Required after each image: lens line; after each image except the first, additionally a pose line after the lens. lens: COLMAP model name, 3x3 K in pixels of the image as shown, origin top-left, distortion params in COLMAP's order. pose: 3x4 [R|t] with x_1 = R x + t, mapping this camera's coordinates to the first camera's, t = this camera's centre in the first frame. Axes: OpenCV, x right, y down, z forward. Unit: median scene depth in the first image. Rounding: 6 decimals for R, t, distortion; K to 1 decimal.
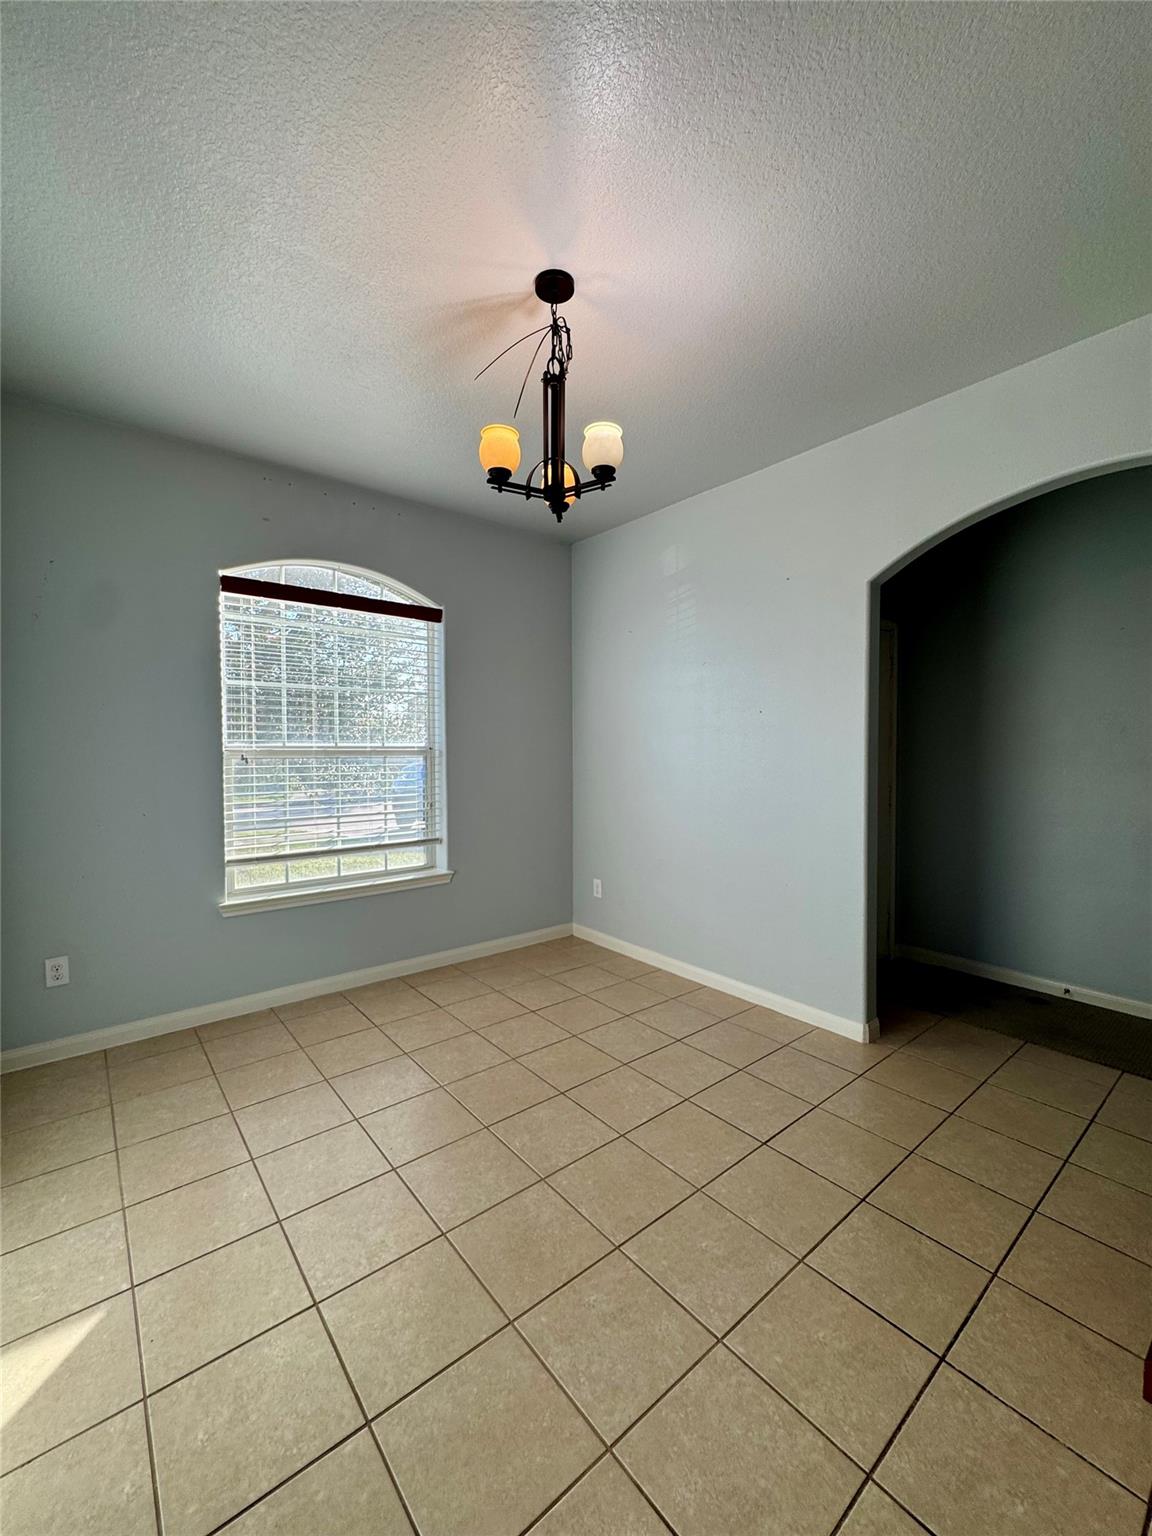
lens RADIAL K [[613.5, 0, 580.7], [0, 613.5, 765.2], [0, 0, 1]] dist [-0.006386, 0.000708]
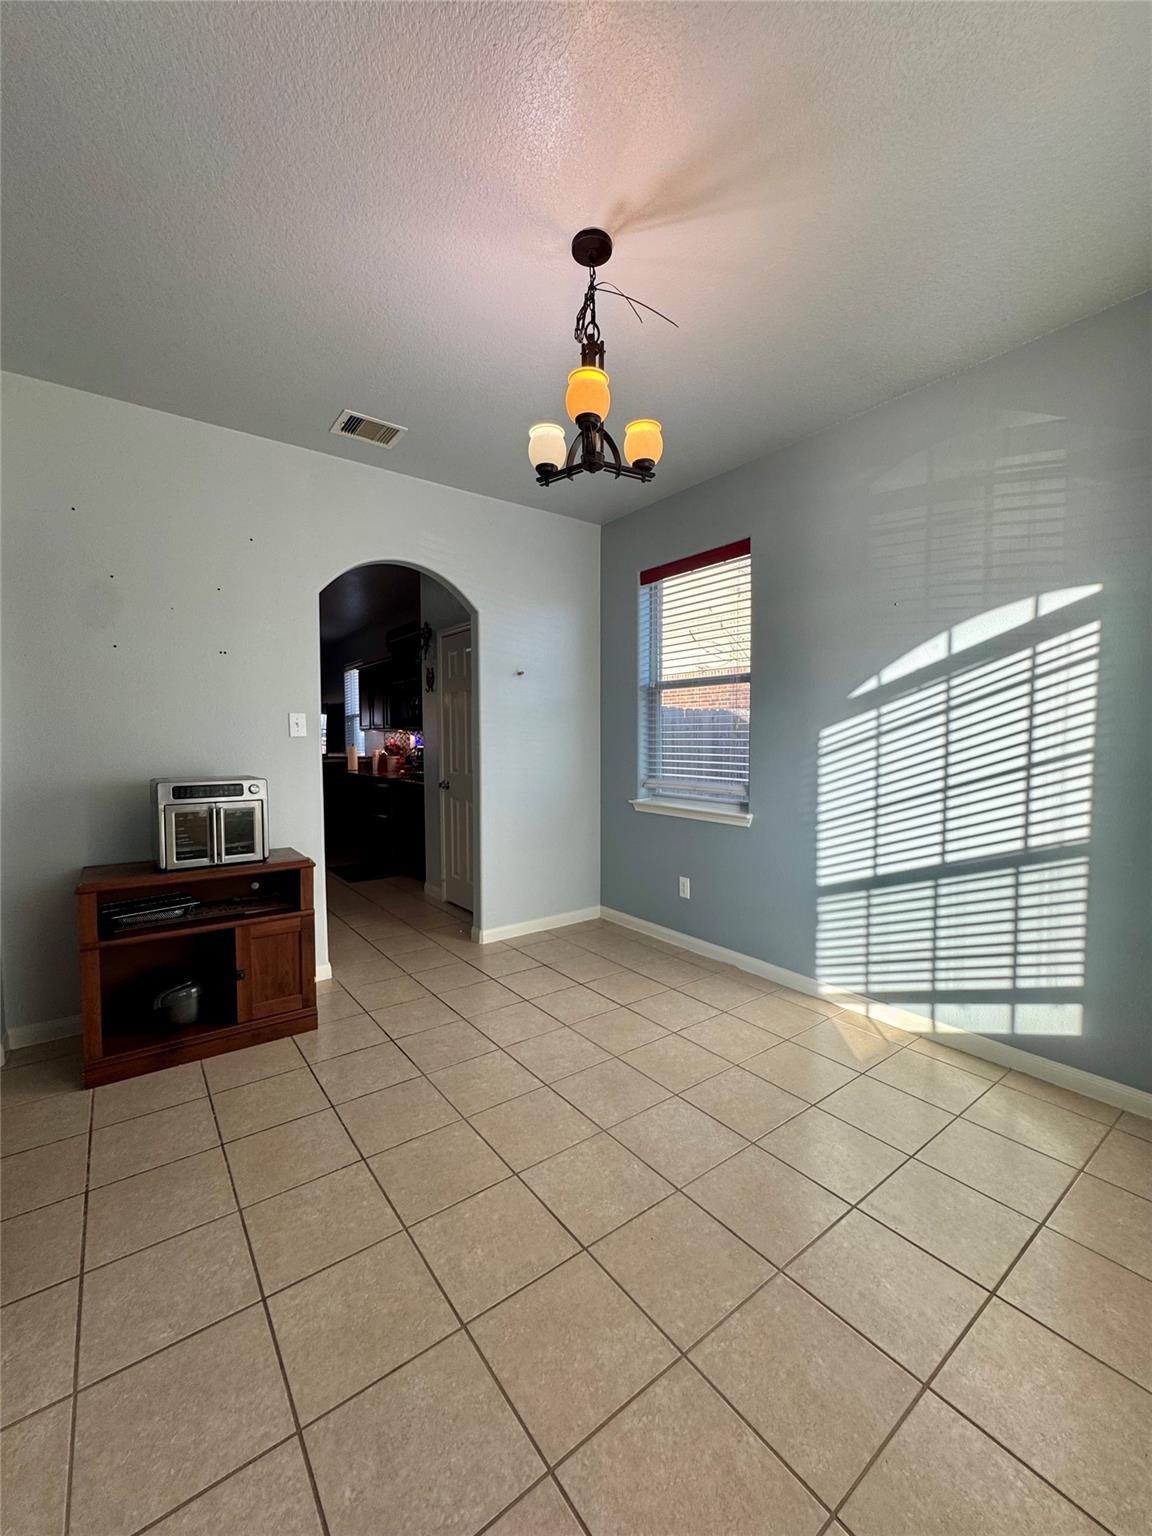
lens RADIAL K [[613.5, 0, 575.6], [0, 613.5, 763.8], [0, 0, 1]] dist [-0.006386, 0.000708]
pose [[-0.998801, -0.003360, 0.048829, -0.055618], [0.000175, 0.997388, 0.072223, -0.032597], [-0.048945, 0.072145, -0.996193, 1.804083]]
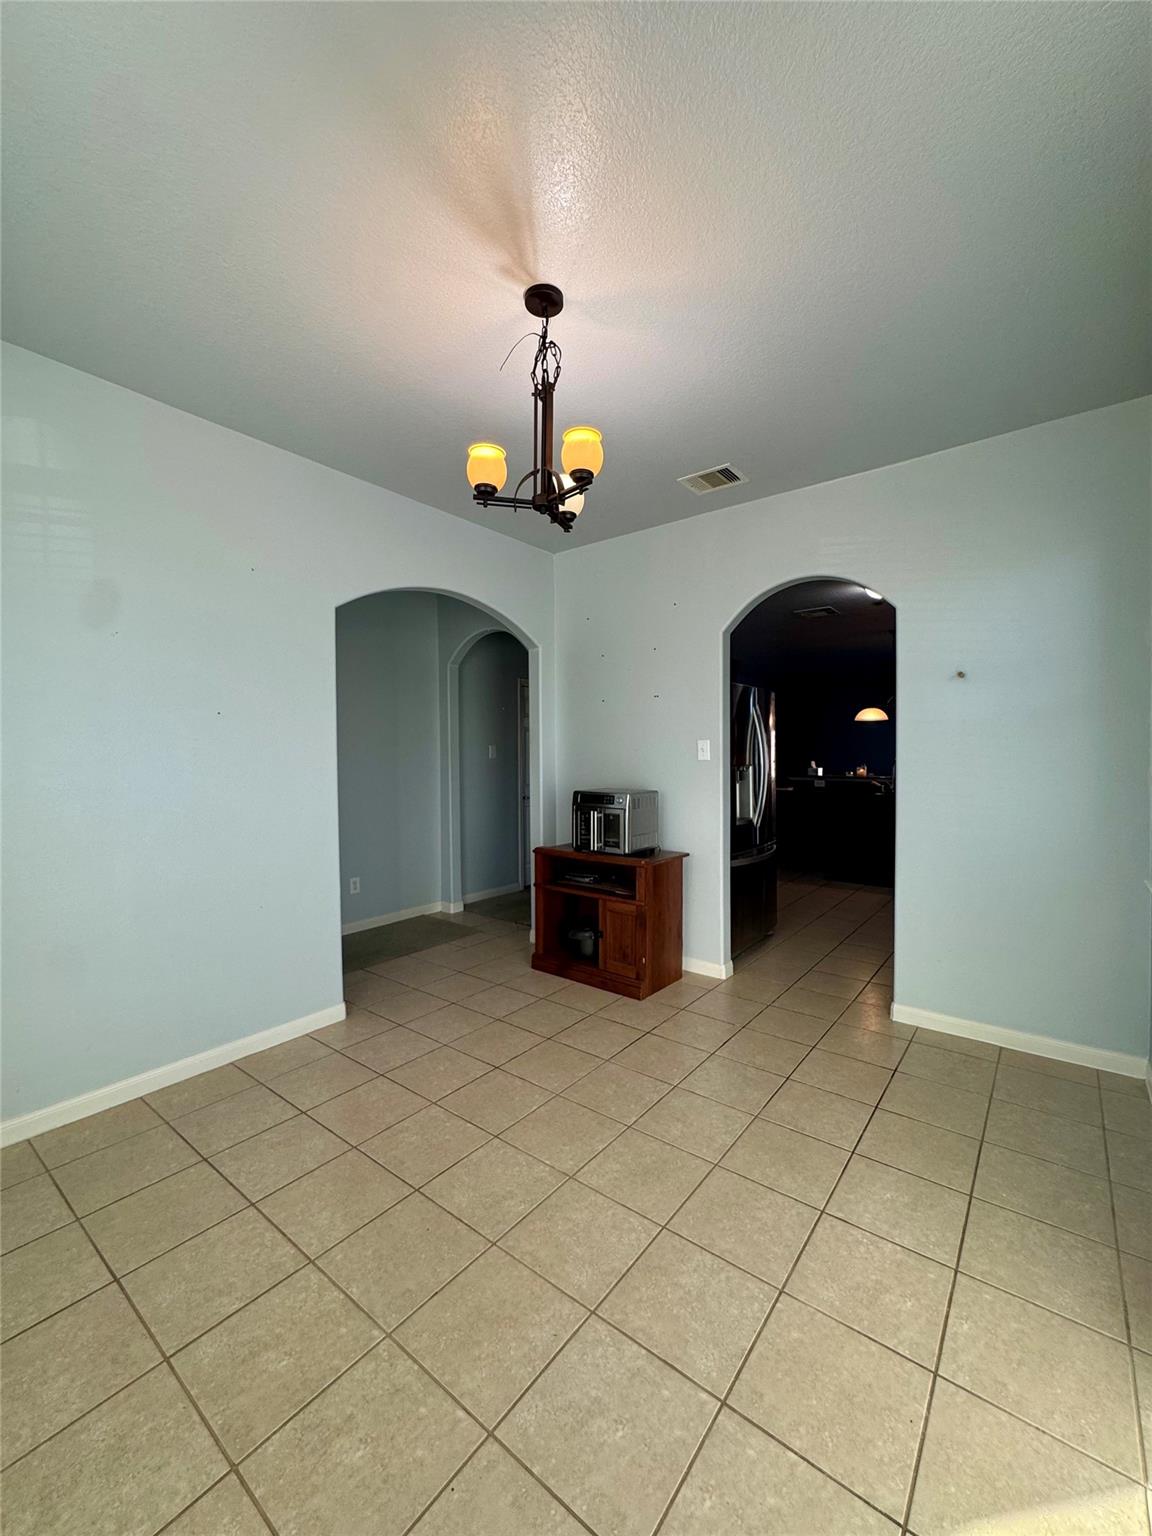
lens RADIAL K [[613.5, 0, 582.2], [0, 613.5, 761.5], [0, 0, 1]] dist [-0.006386, 0.000708]
pose [[-0.216626, -0.013616, 0.976160, -0.942311], [0.031039, 0.999301, 0.020827, -0.033927], [-0.975761, 0.034810, -0.216052, 1.053865]]
